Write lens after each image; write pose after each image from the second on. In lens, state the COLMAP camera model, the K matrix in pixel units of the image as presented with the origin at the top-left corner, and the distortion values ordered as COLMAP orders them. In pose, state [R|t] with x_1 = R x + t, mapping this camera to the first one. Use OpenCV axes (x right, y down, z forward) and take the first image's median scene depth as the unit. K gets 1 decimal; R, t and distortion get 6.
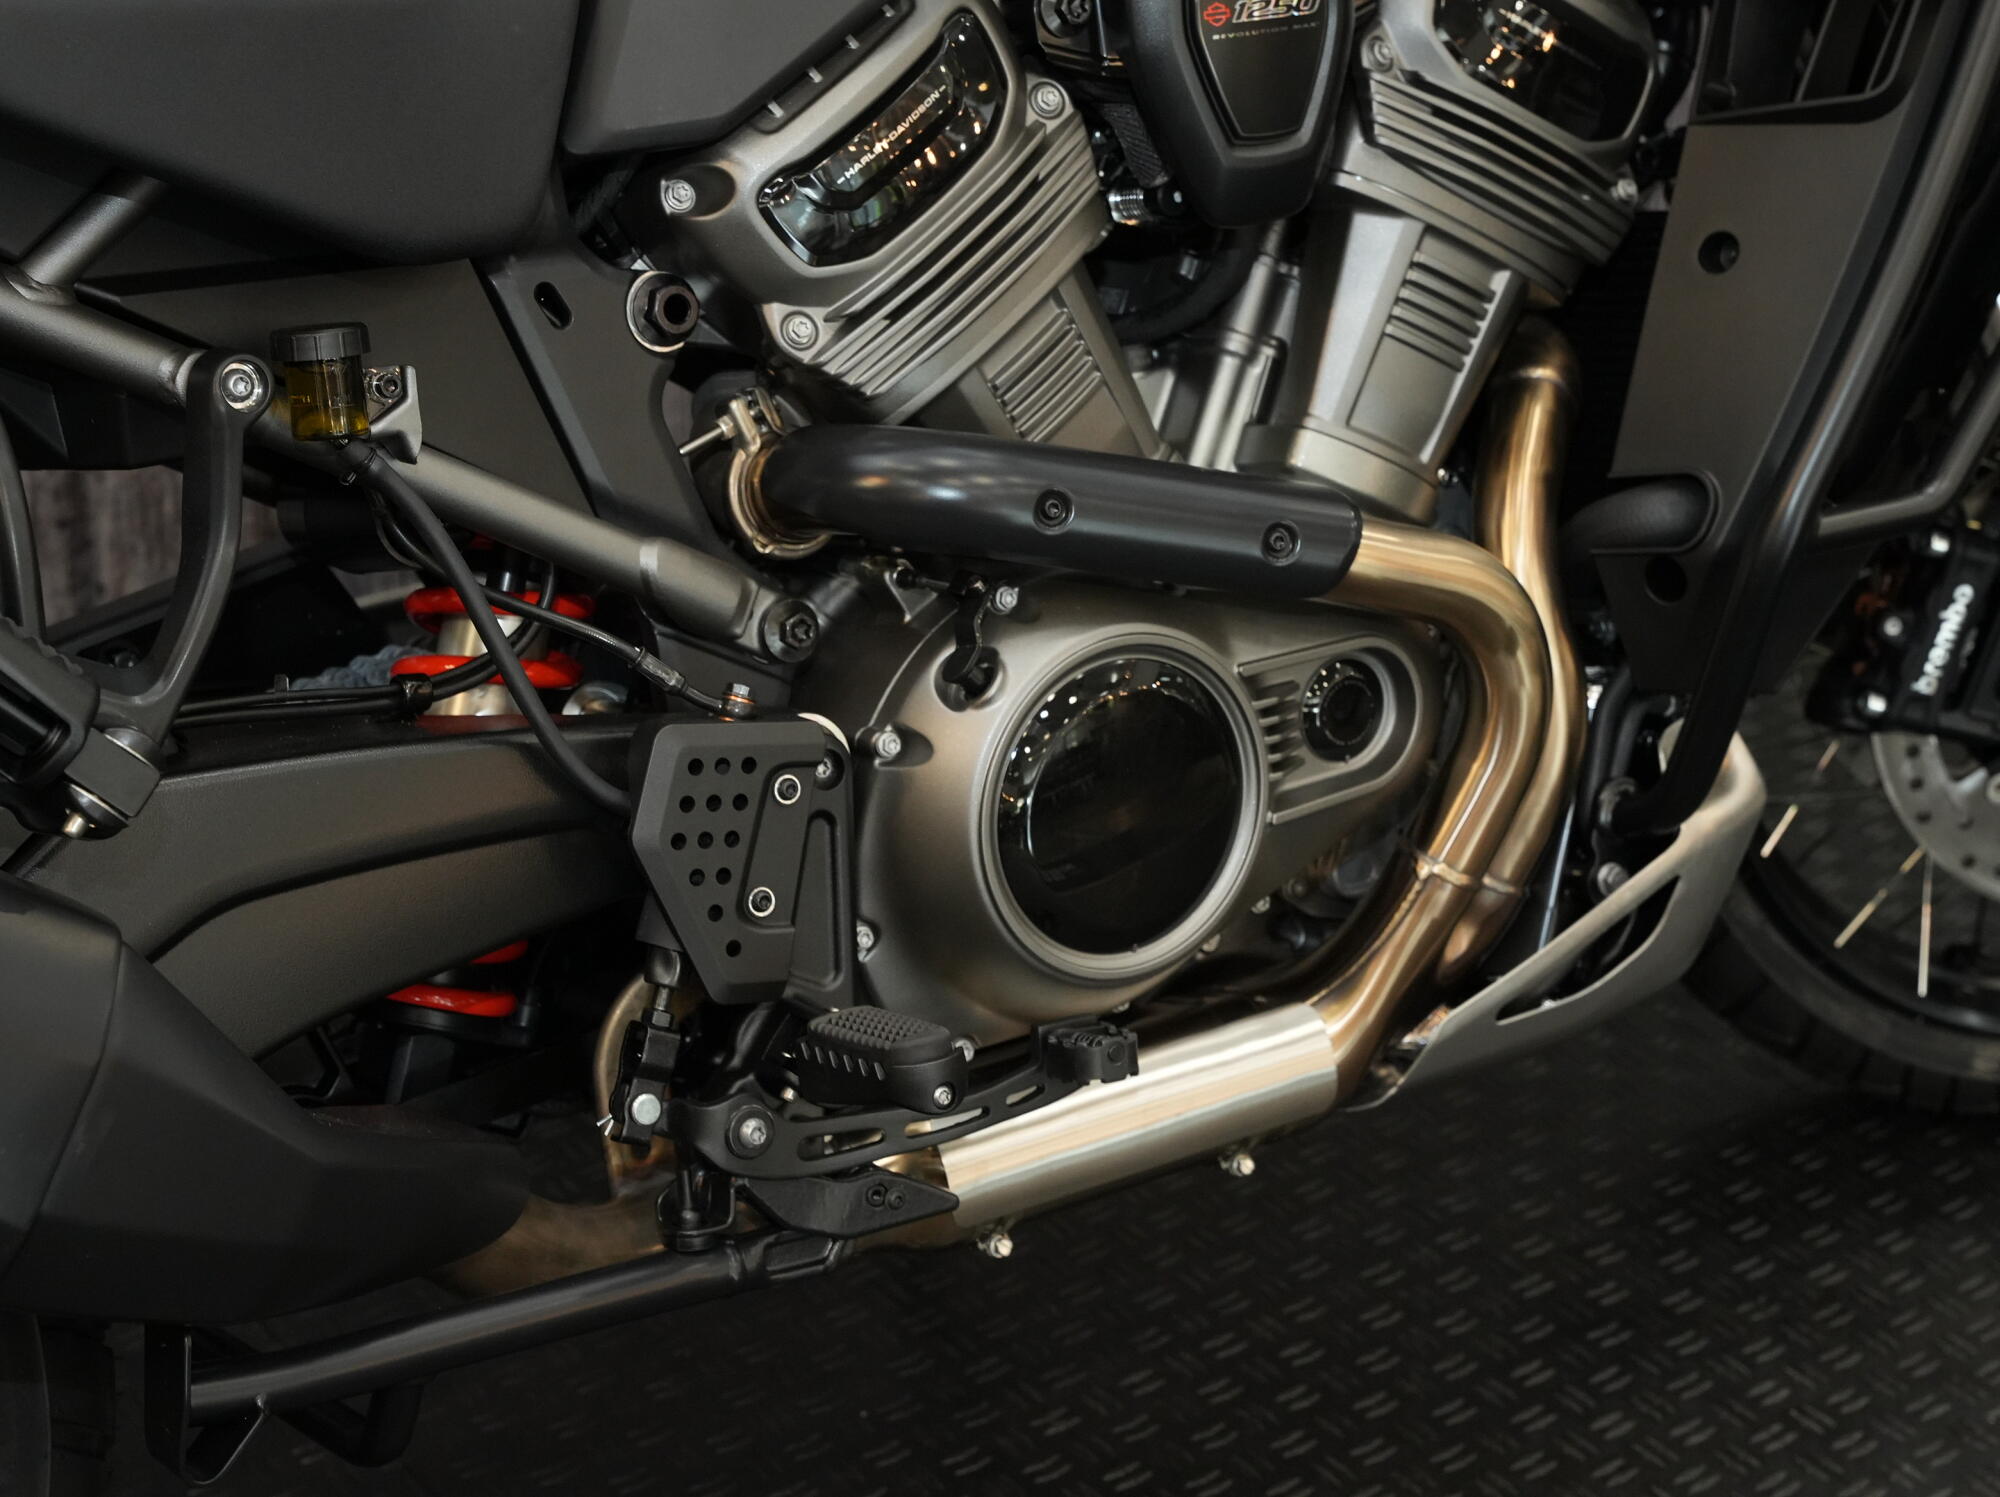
lens RADIAL K [[3478.7, 0, 996.6], [0, 3478.7, 741.0], [0, 0, 1]] dist [0.060921, 0.000000]
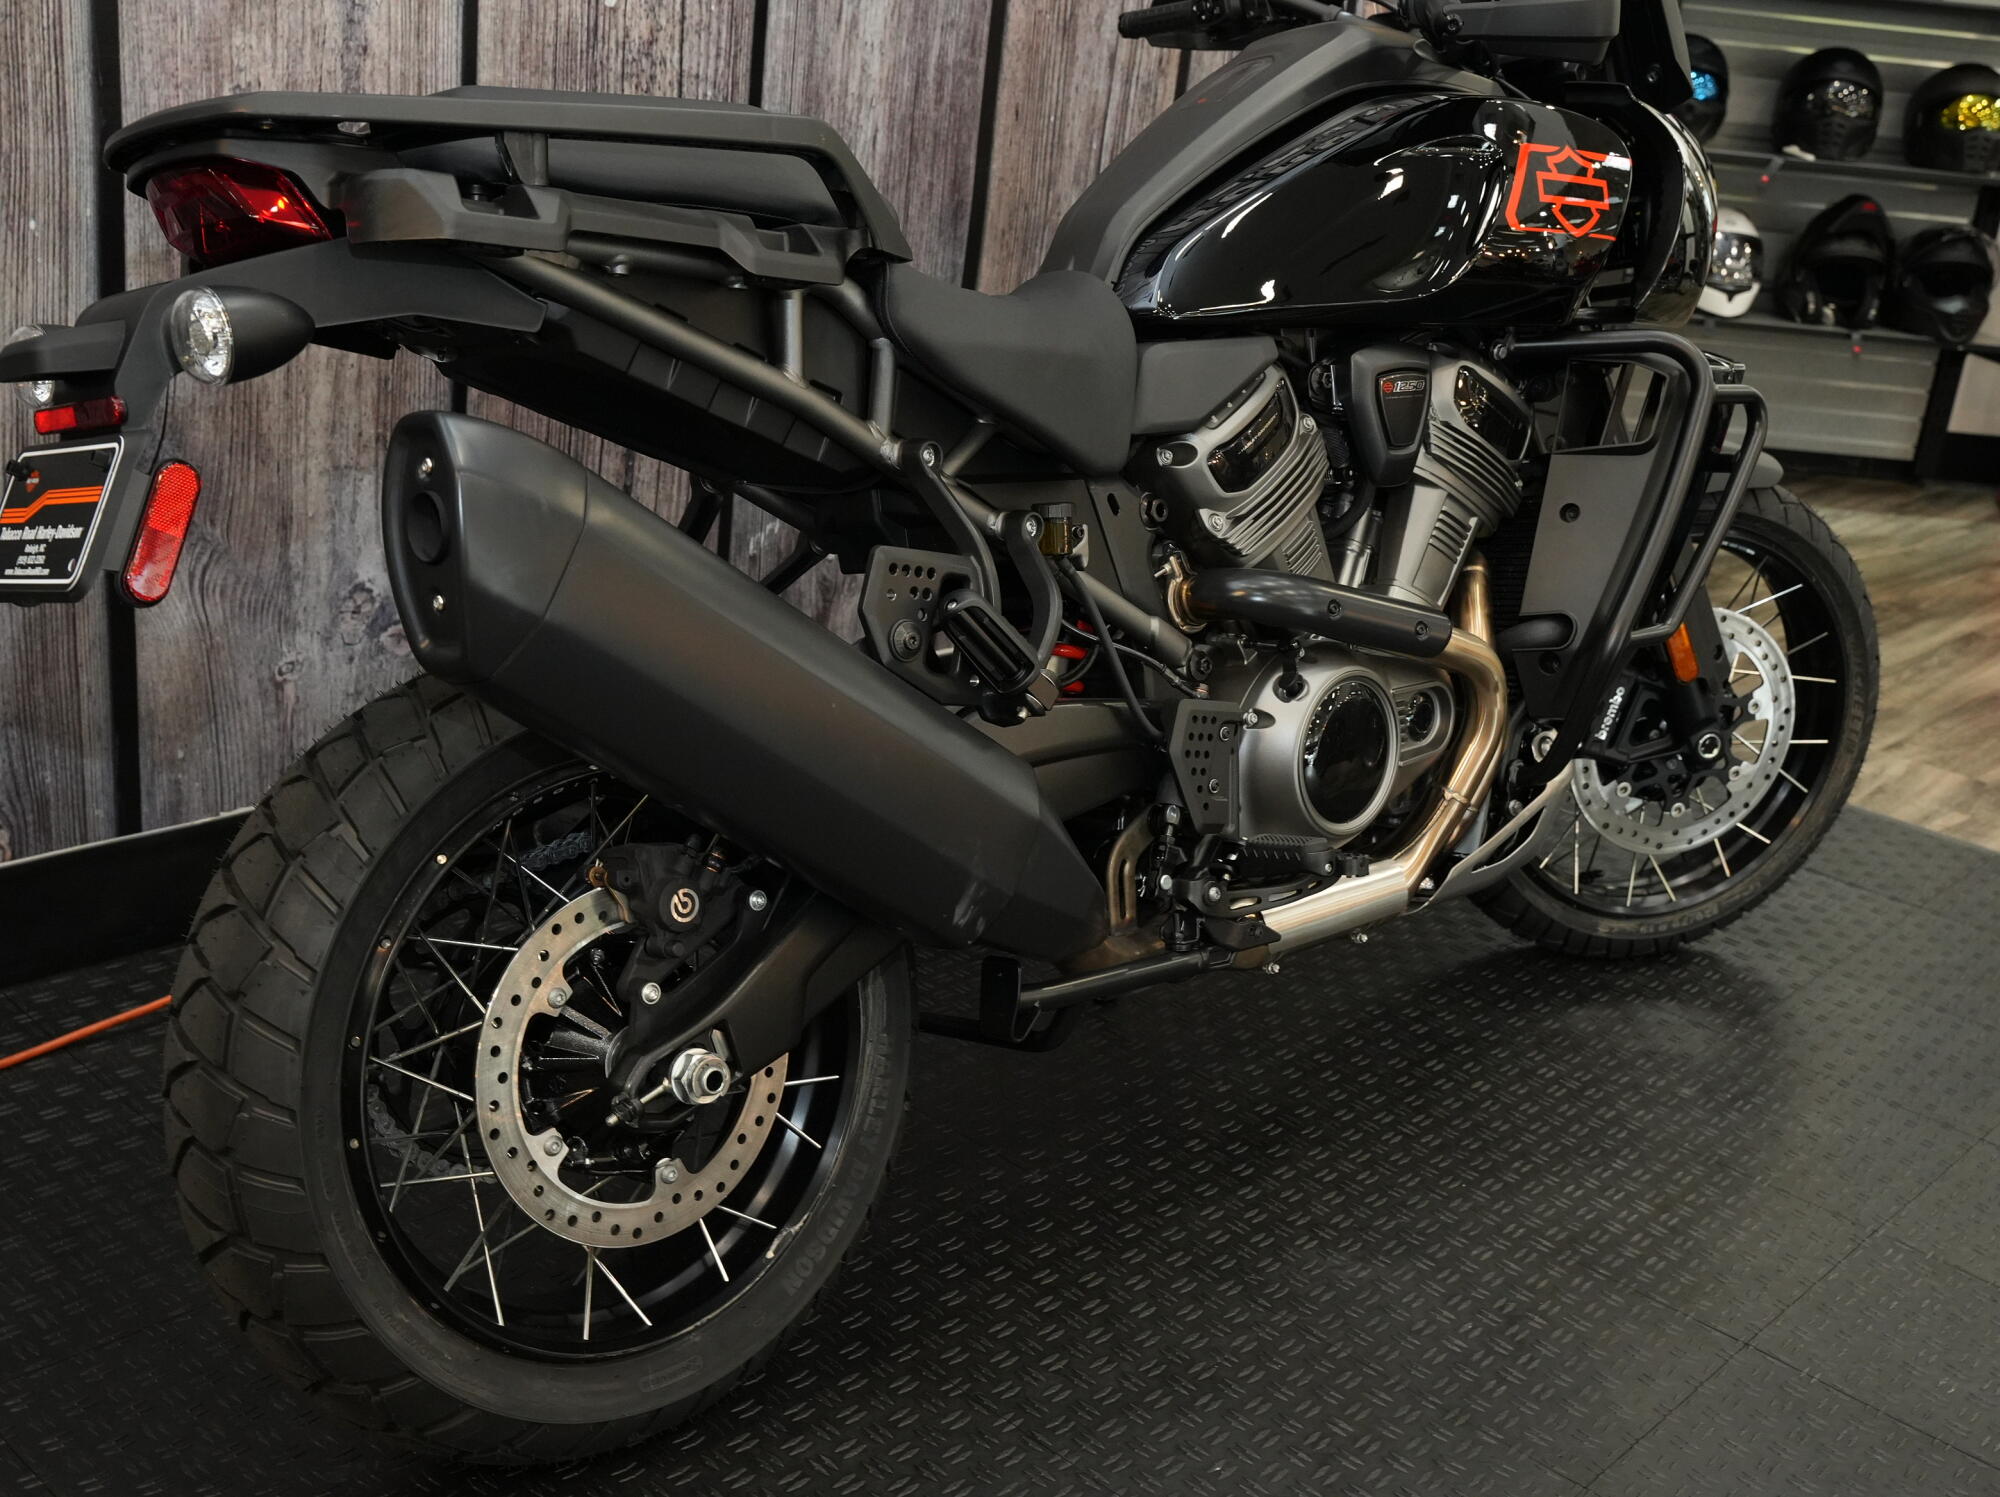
lens RADIAL K [[2185.5, 0, 998.5], [0, 2185.5, 750.9], [0, 0, 1]] dist [0.012242, 0.000000]
pose [[0.982646, 0.020324, 0.184372, -0.416815], [-0.007160, 0.997394, -0.071787, 0.114413], [-0.185351, 0.069221, 0.980231, -0.265455]]
